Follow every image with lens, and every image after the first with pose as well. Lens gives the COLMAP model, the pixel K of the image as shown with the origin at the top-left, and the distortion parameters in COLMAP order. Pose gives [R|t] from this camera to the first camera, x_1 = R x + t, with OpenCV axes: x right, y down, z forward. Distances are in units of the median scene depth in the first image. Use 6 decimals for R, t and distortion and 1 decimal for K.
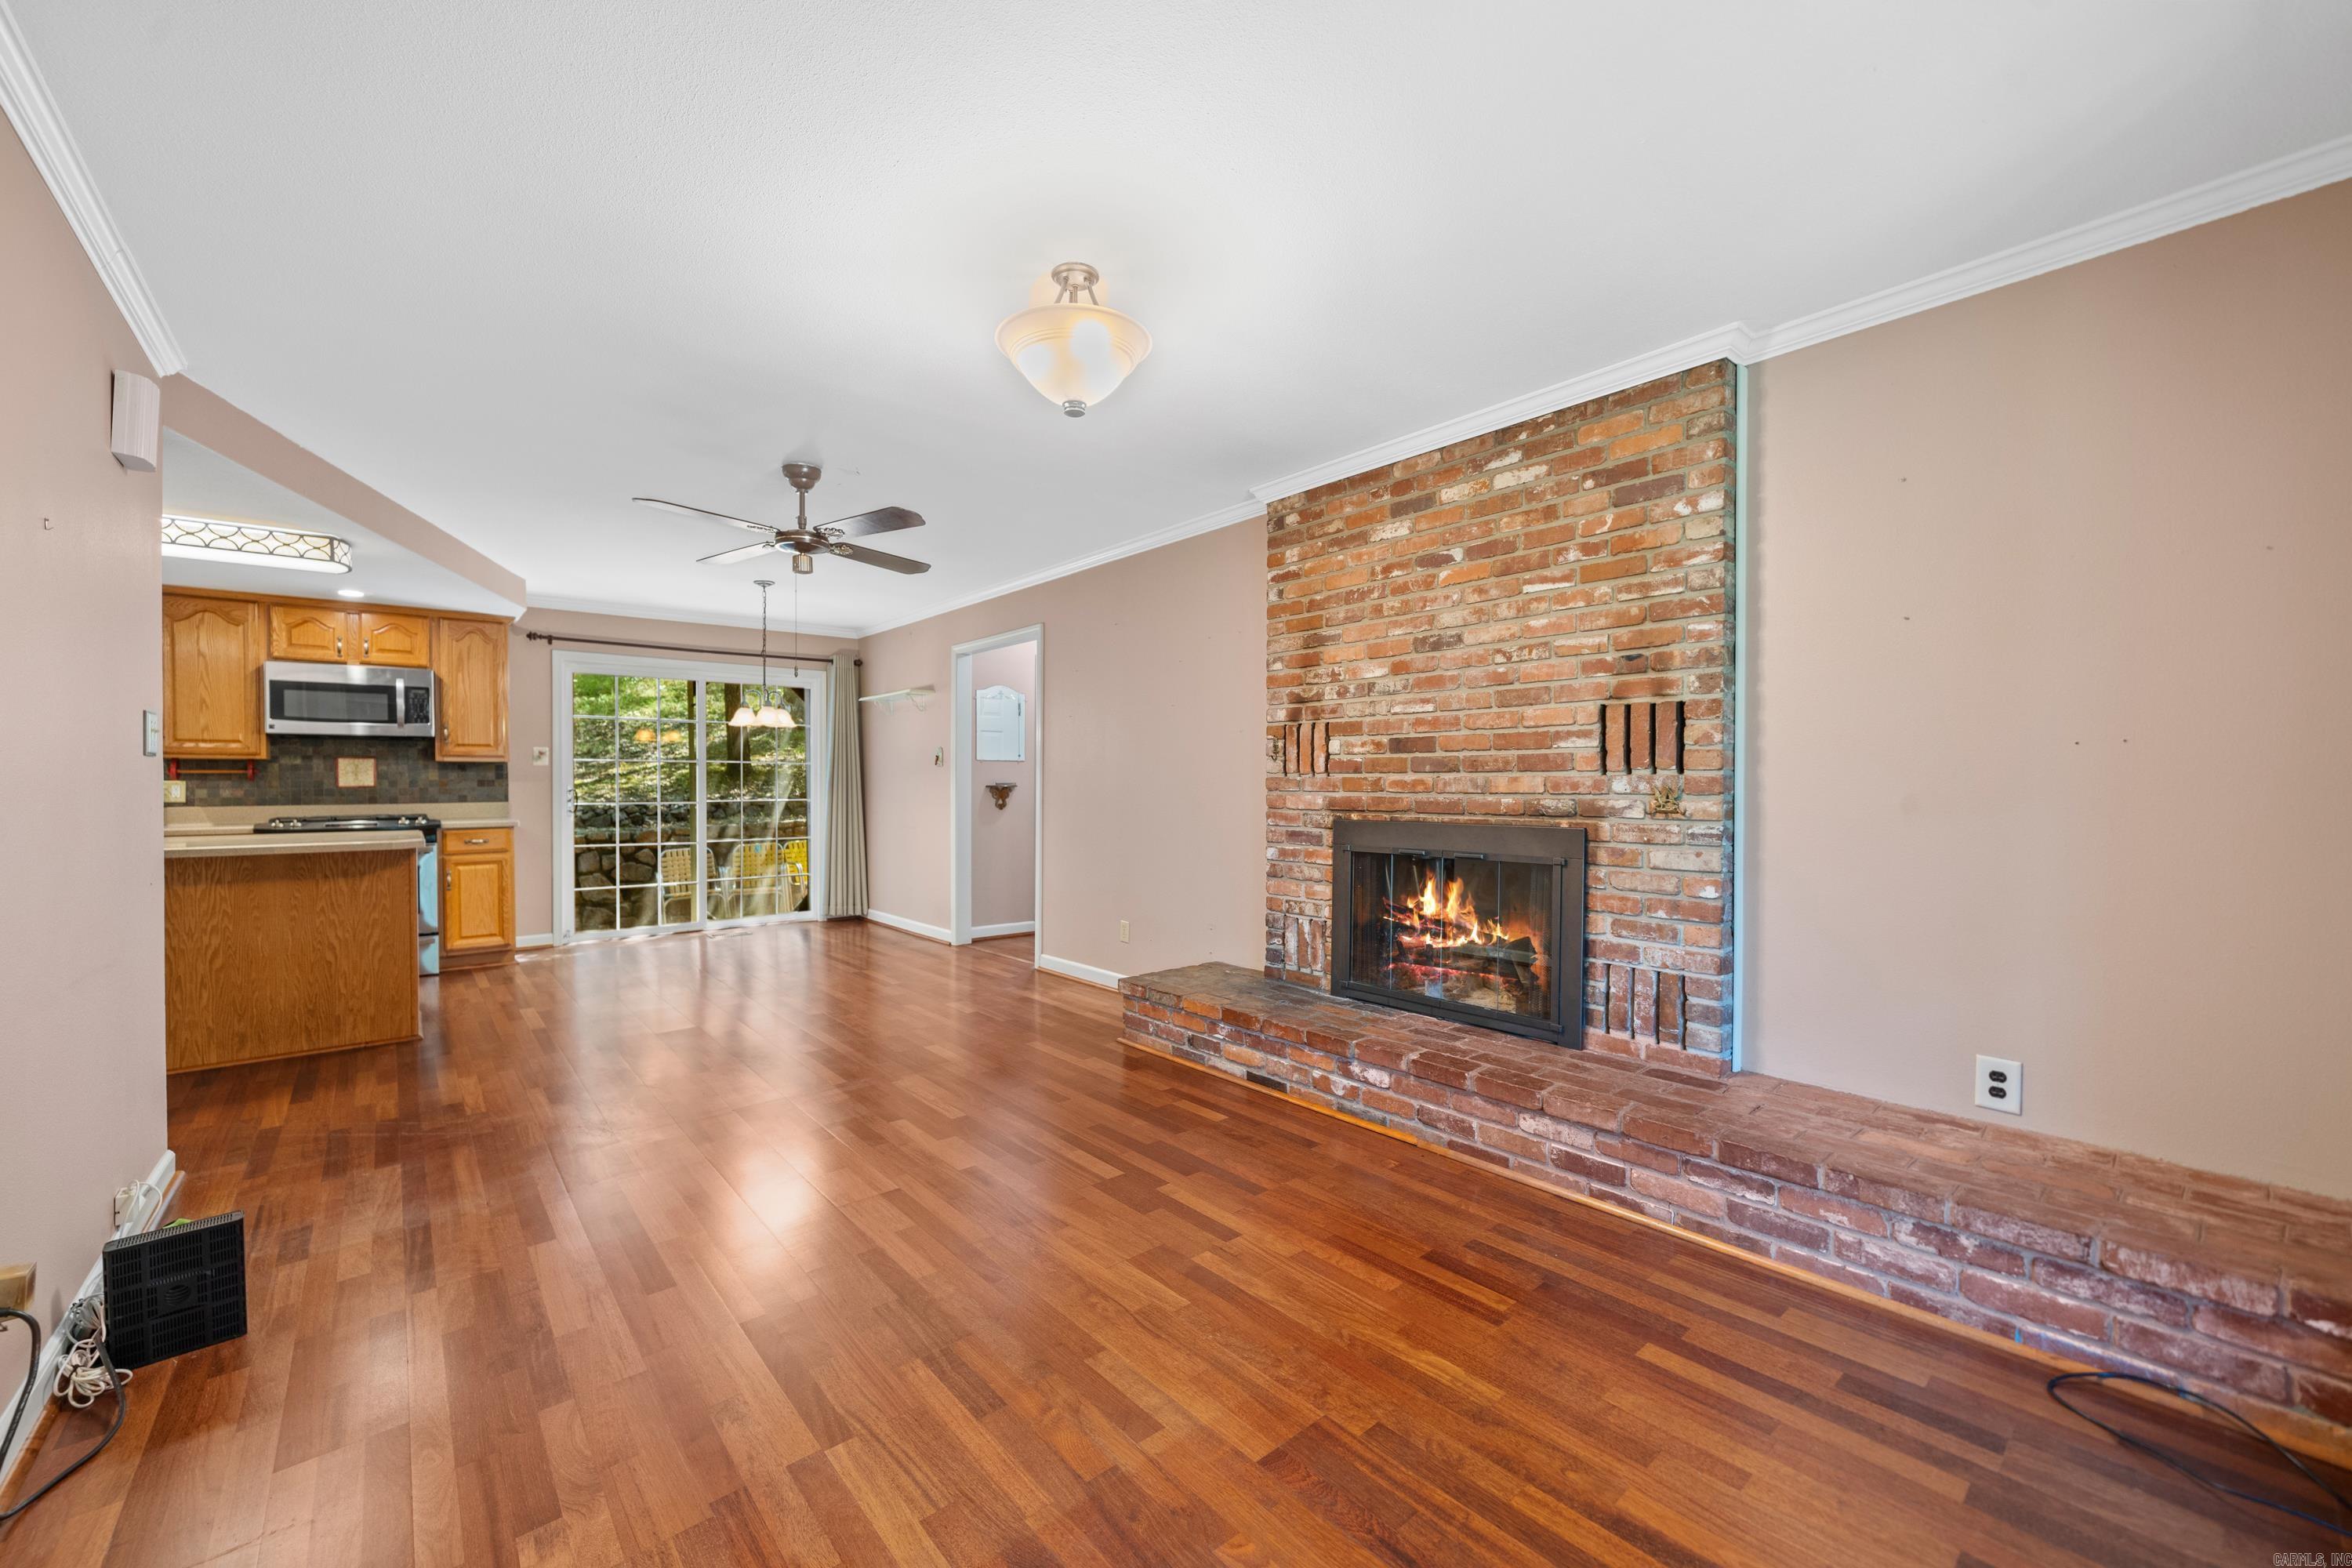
lens RADIAL K [[920.9, 0, 1162.0], [0, 920.9, 794.7], [0, 0, 1]] dist [-0.000042, 0.000090]
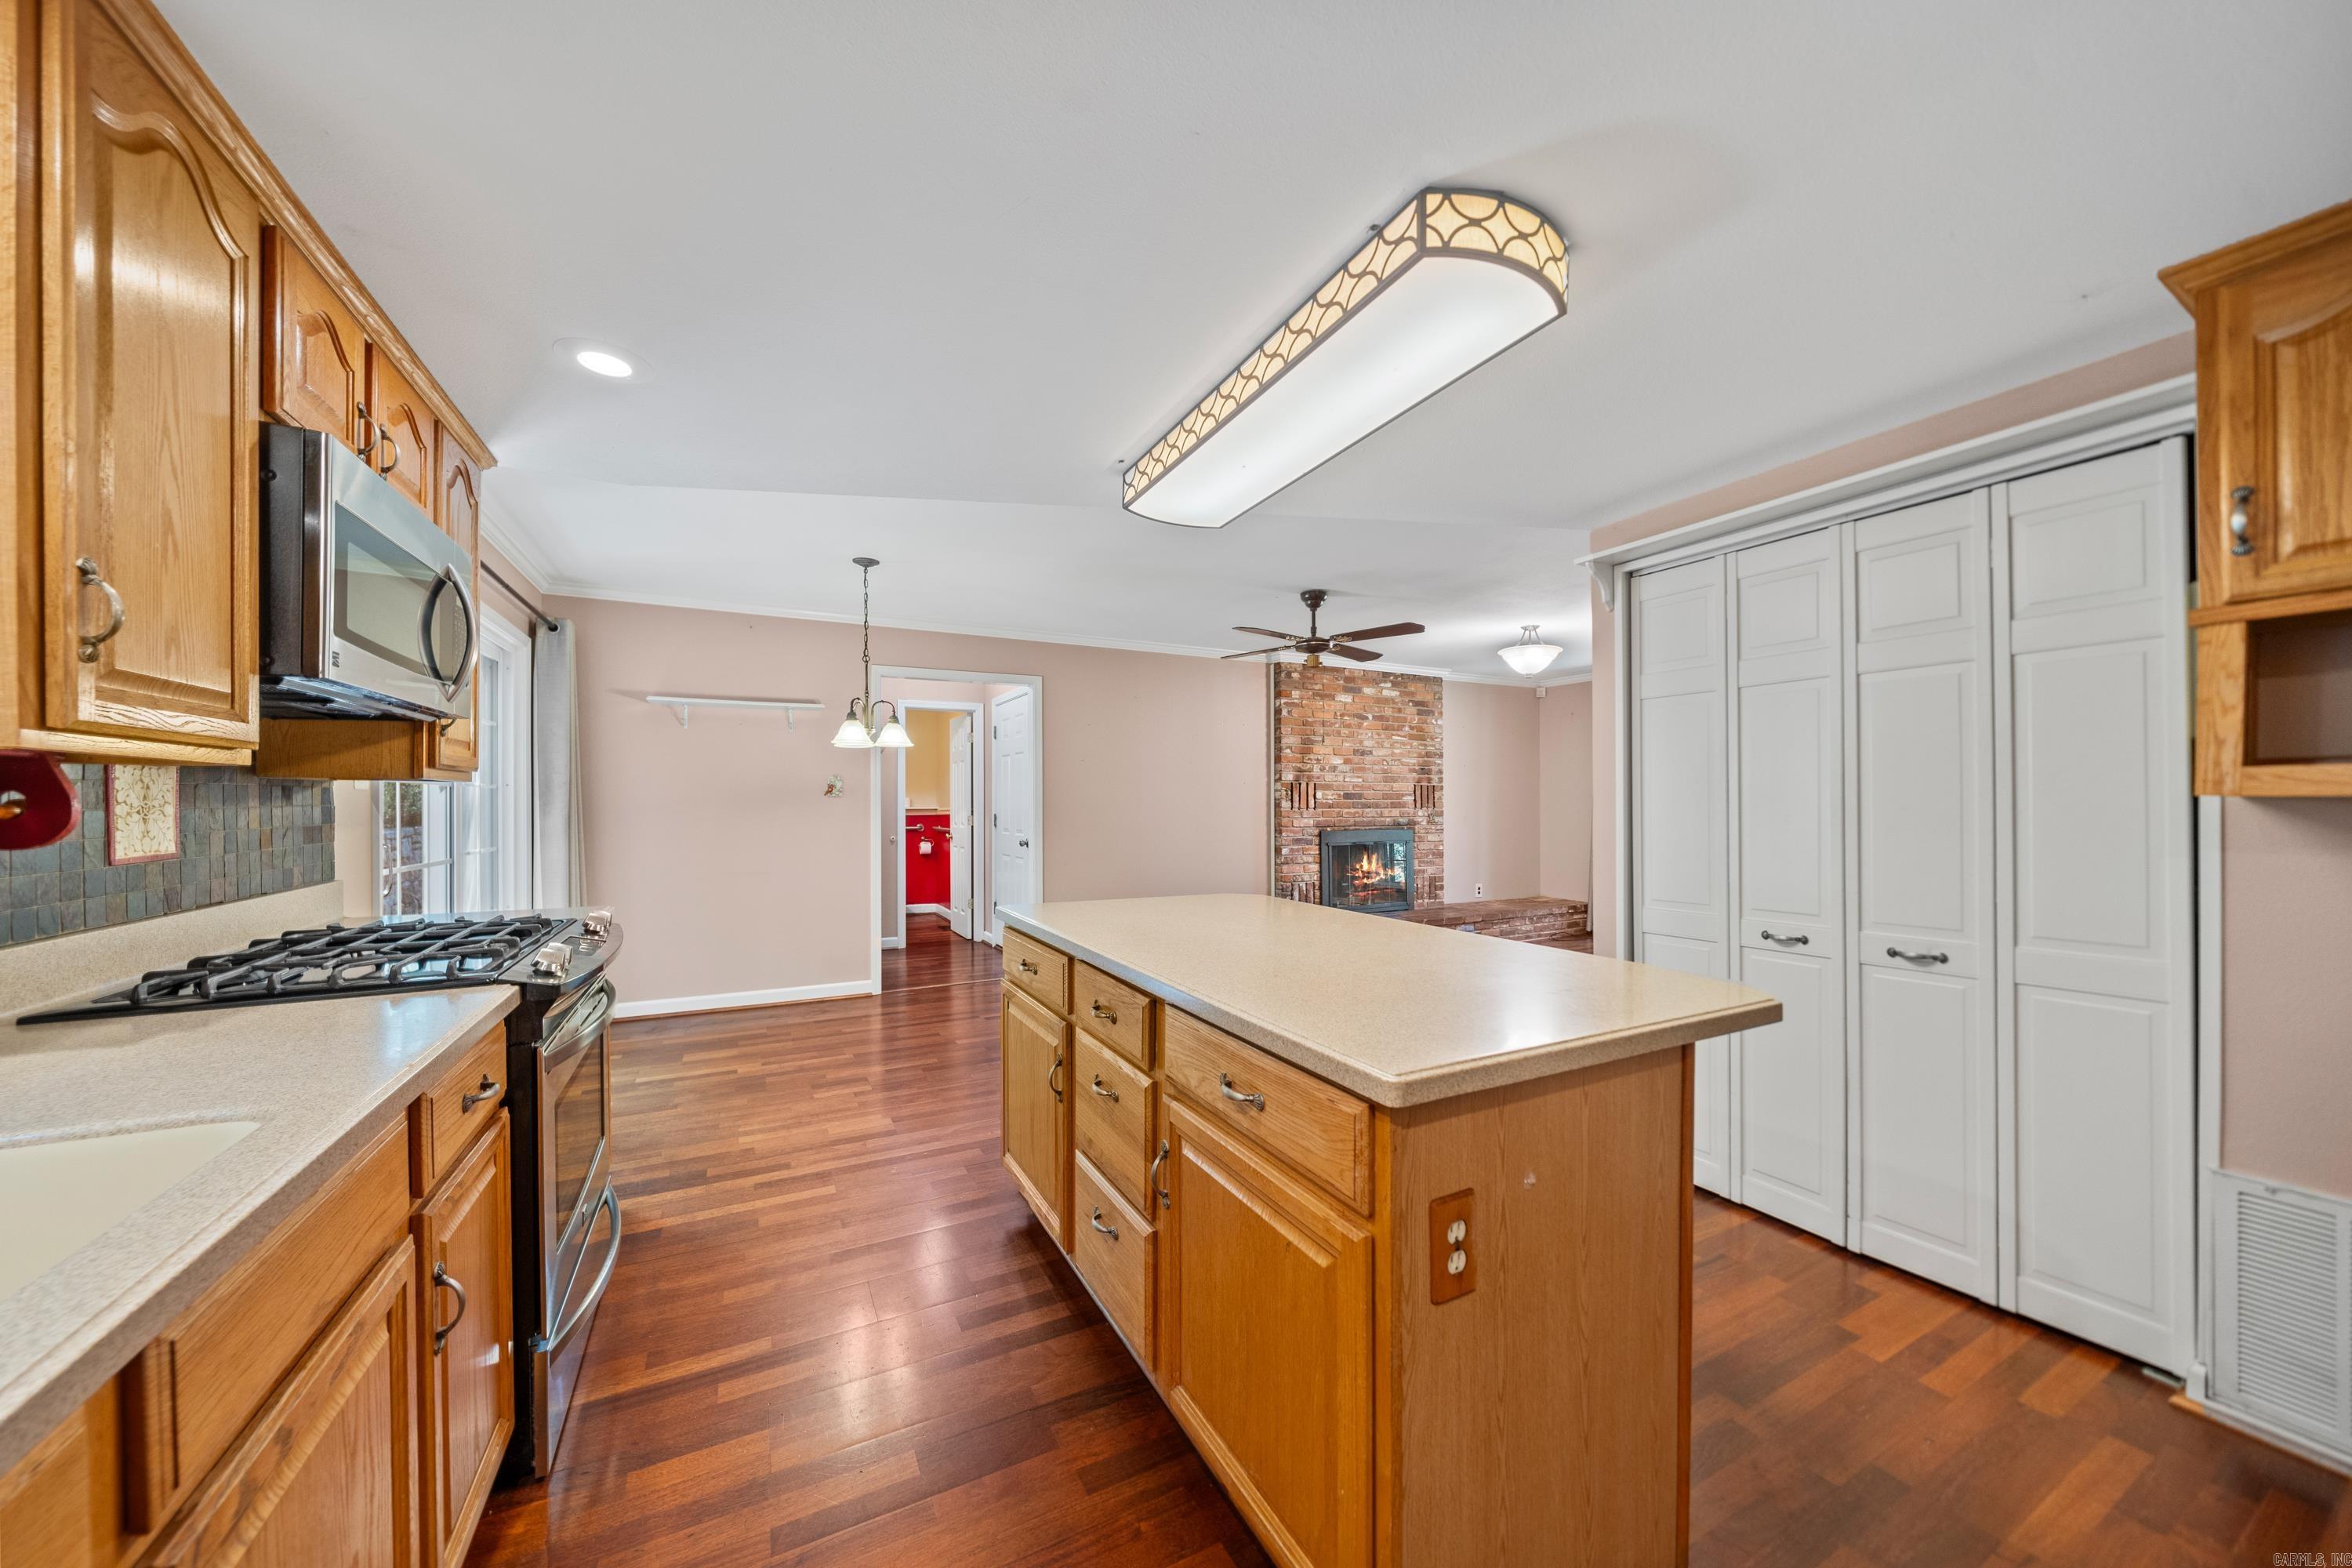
lens RADIAL K [[801.1, 0, 1162.6], [0, 801.1, 796.2], [0, 0, 1]] dist [-0.005048, 0.000219]
pose [[0.224795, 0.009036, 0.974364, -1.874472], [0.012672, 0.999845, -0.012196, -0.038696], [-0.974324, 0.015088, 0.224646, 1.094069]]
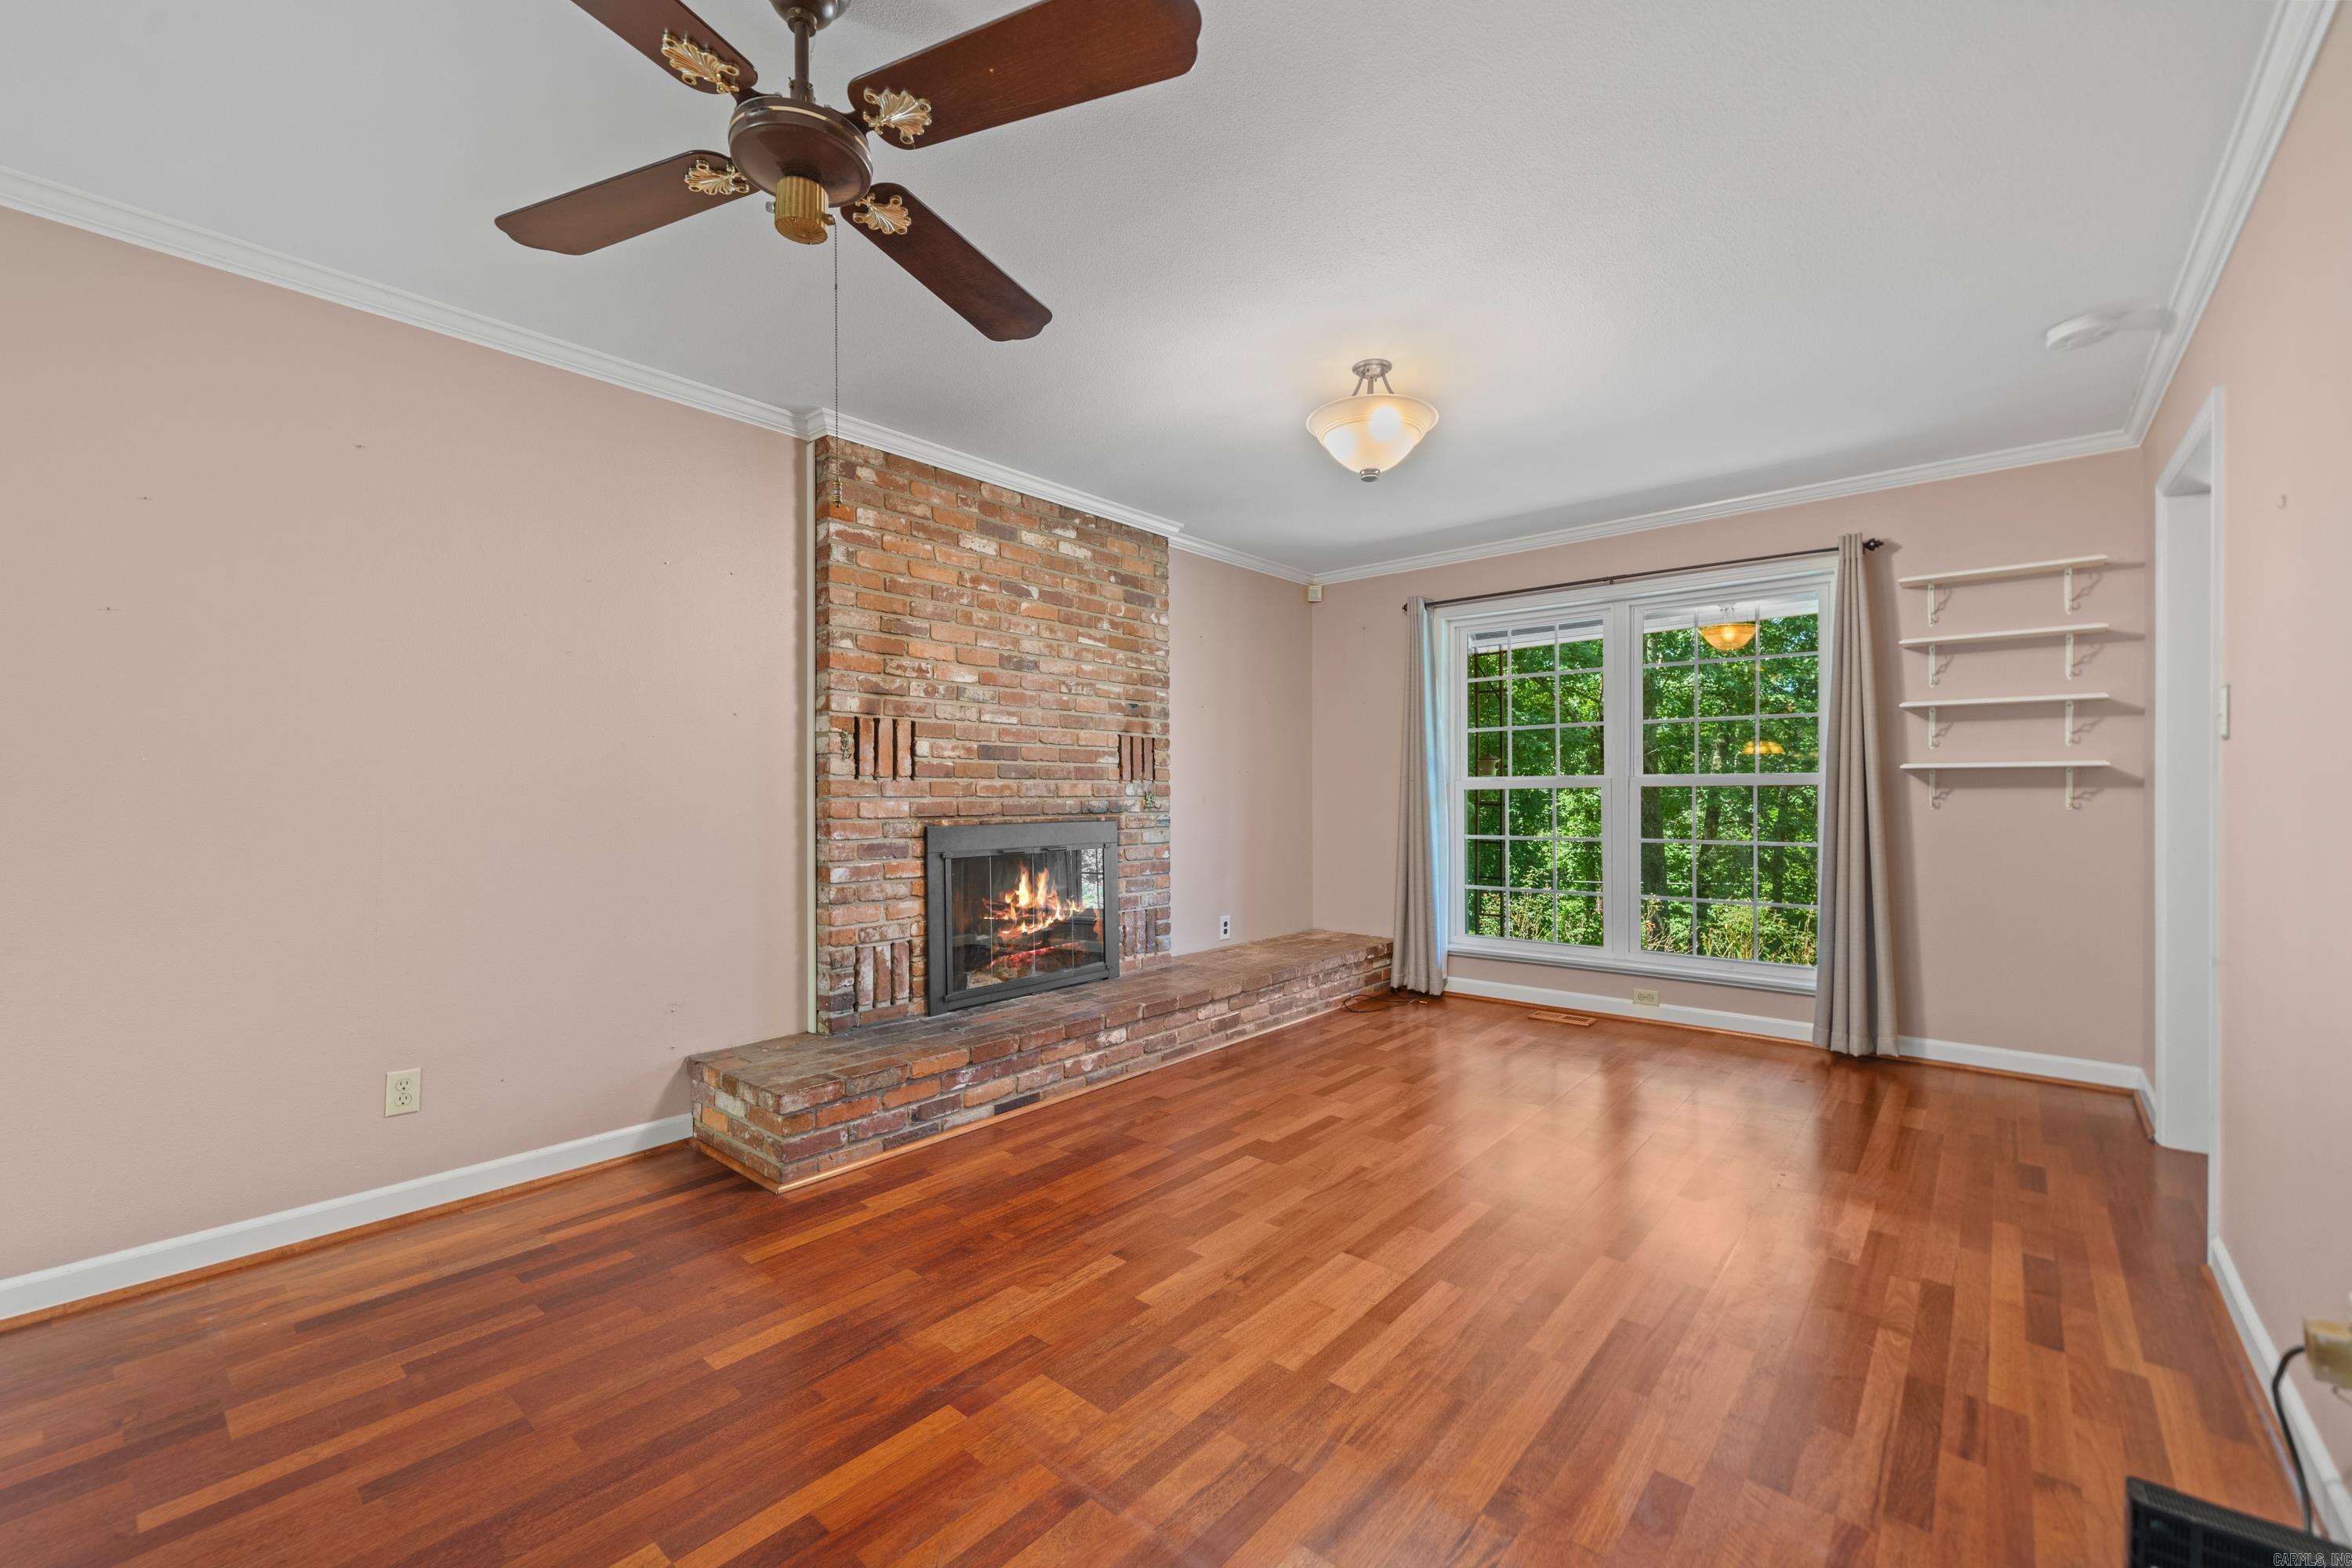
lens RADIAL K [[954.8, 0, 1173.5], [0, 954.8, 796.7], [0, 0, 1]] dist [0.000120, 0.000024]
pose [[-0.152868, -0.002791, 0.988243, -0.931200], [0.014175, 0.999887, 0.005016, -0.006014], [-0.988145, 0.014775, -0.152811, 1.046423]]
